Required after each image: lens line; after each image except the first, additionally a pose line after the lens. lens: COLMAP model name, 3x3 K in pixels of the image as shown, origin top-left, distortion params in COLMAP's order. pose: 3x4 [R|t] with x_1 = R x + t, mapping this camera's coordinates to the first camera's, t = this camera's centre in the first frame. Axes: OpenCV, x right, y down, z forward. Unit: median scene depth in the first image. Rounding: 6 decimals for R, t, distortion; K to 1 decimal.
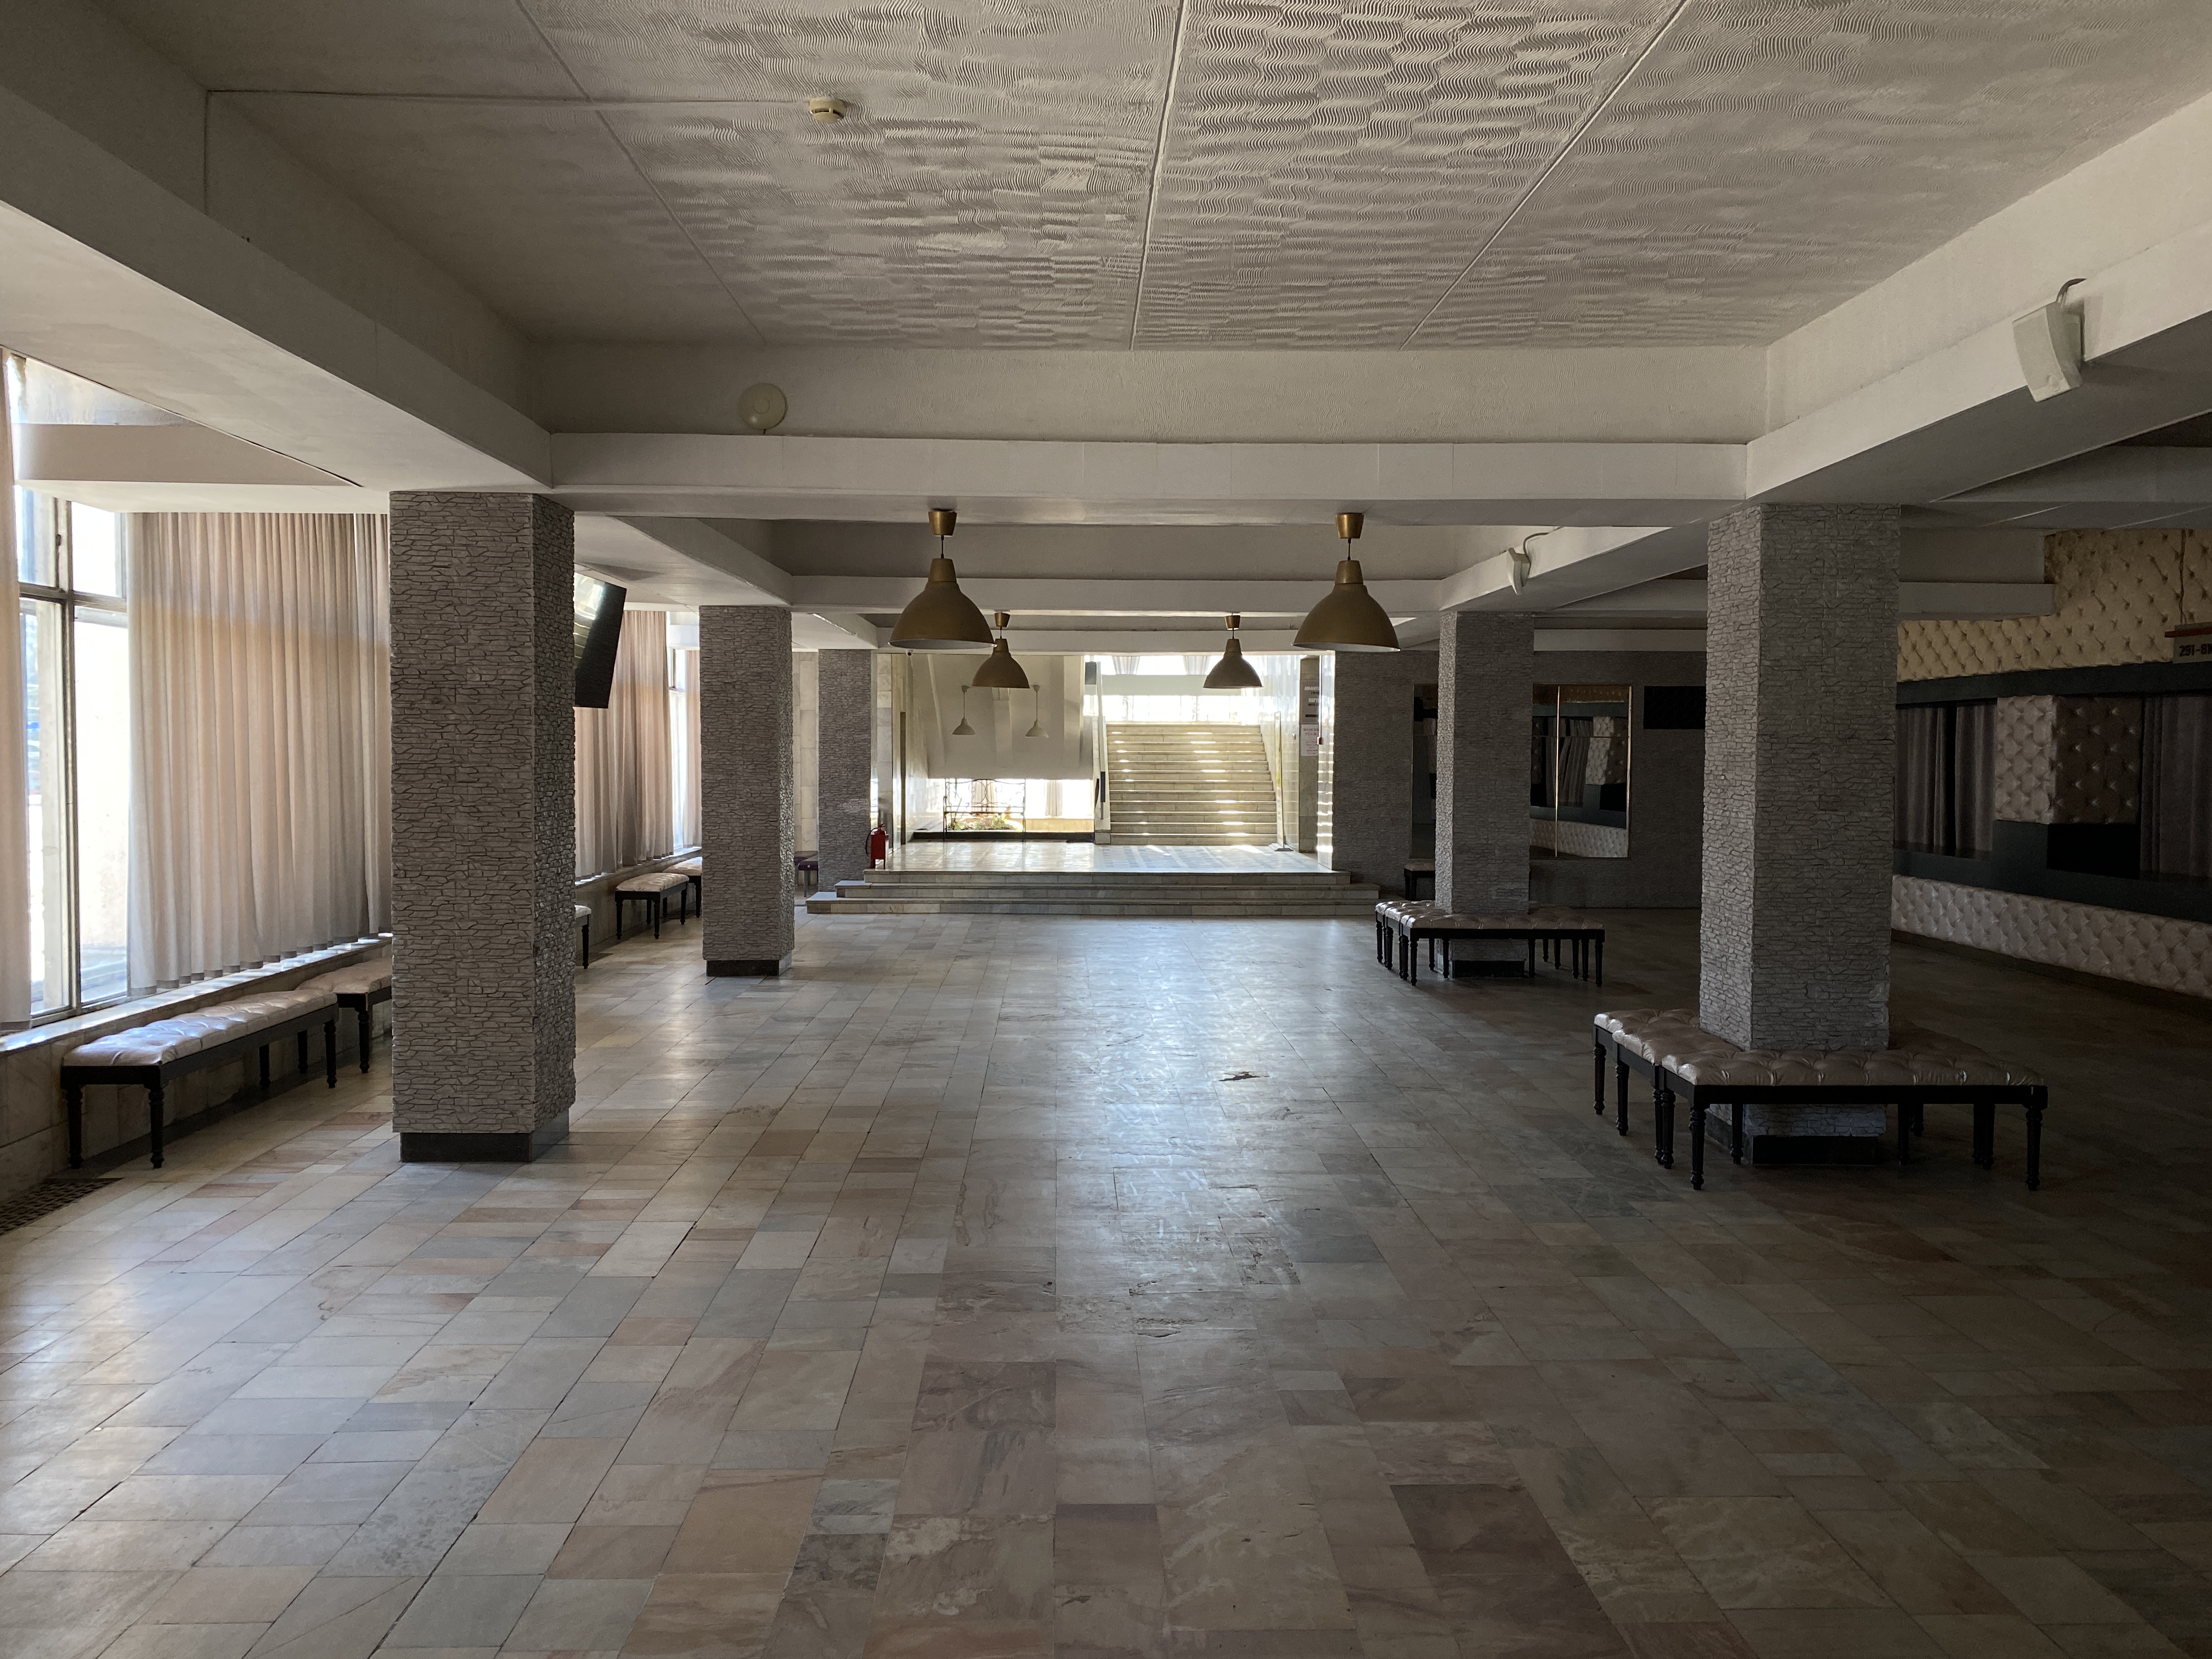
lens RADIAL K [[1639.3, 0, 1303.2], [0, 1639.3, 823.3], [0, 0, 1]] dist [0.099620, -0.116496]
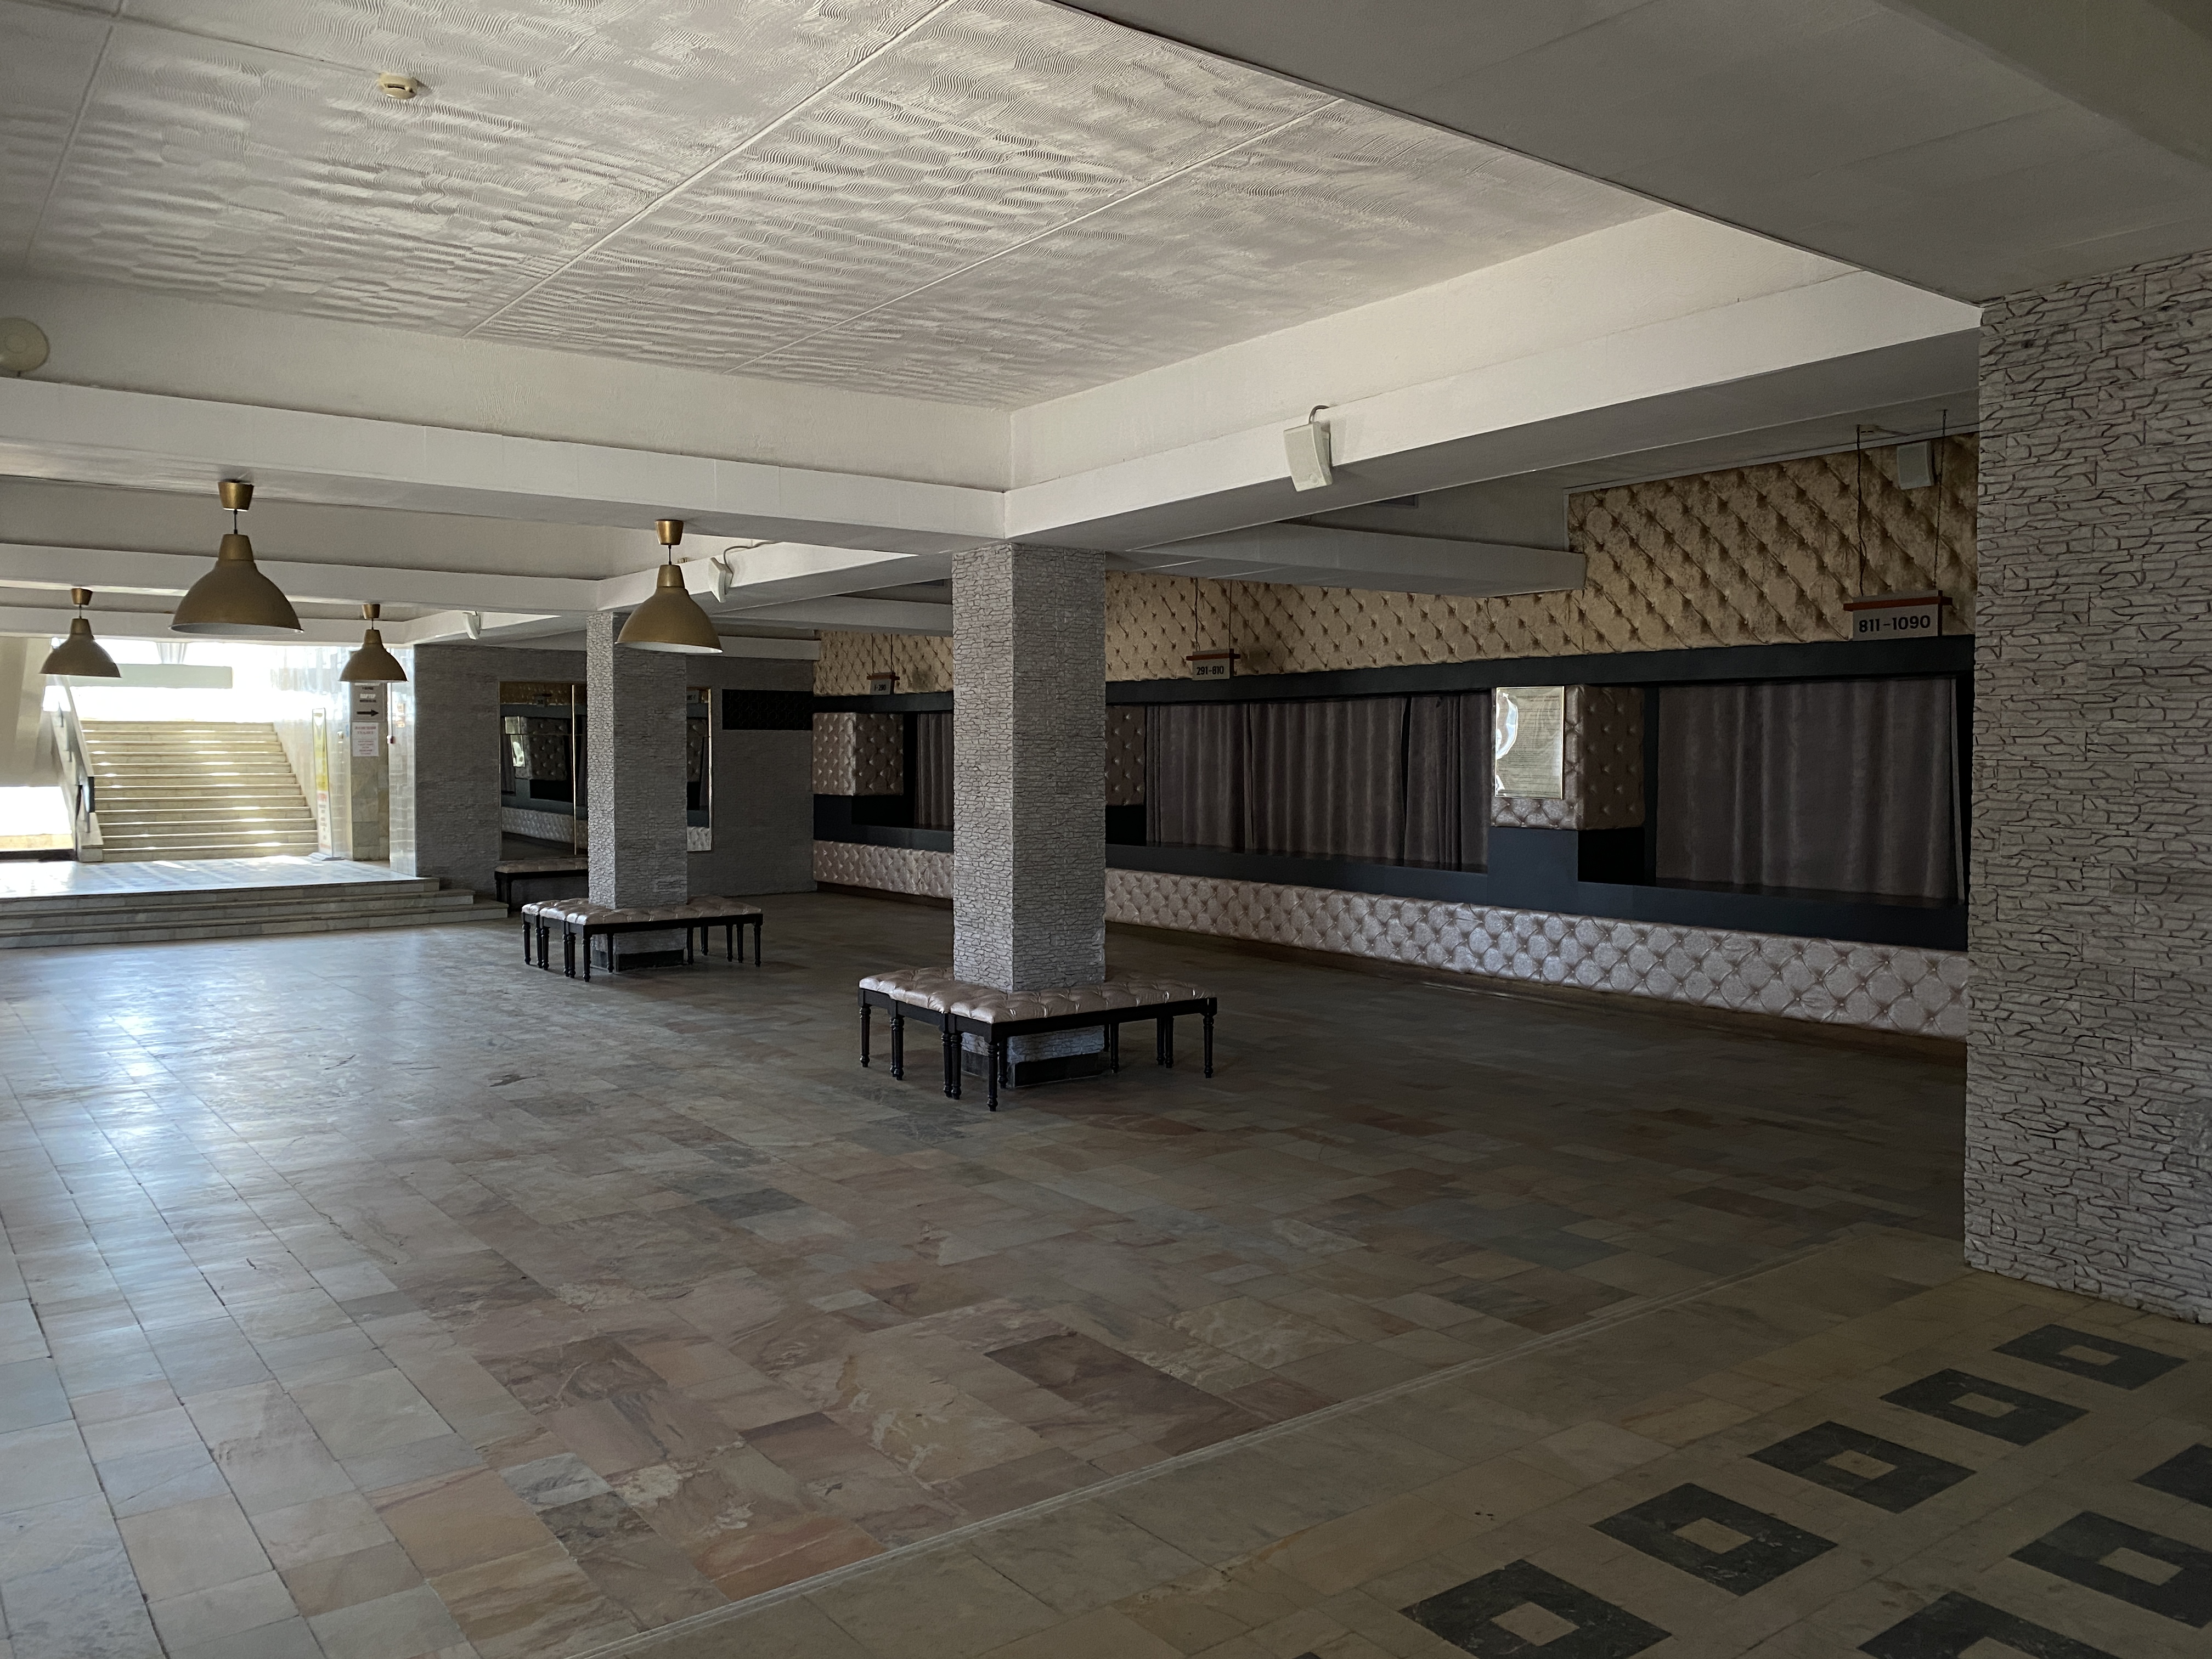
lens RADIAL K [[1638.5, 0, 1080.4], [0, 1638.5, 820.9], [0, 0, 1]] dist [0.160724, -0.161957]
pose [[0.829807, -0.030045, 0.557242, -0.370298], [0.032553, 0.999455, 0.005413, 0.006706], [-0.557101, 0.013648, 0.830333, -0.028363]]
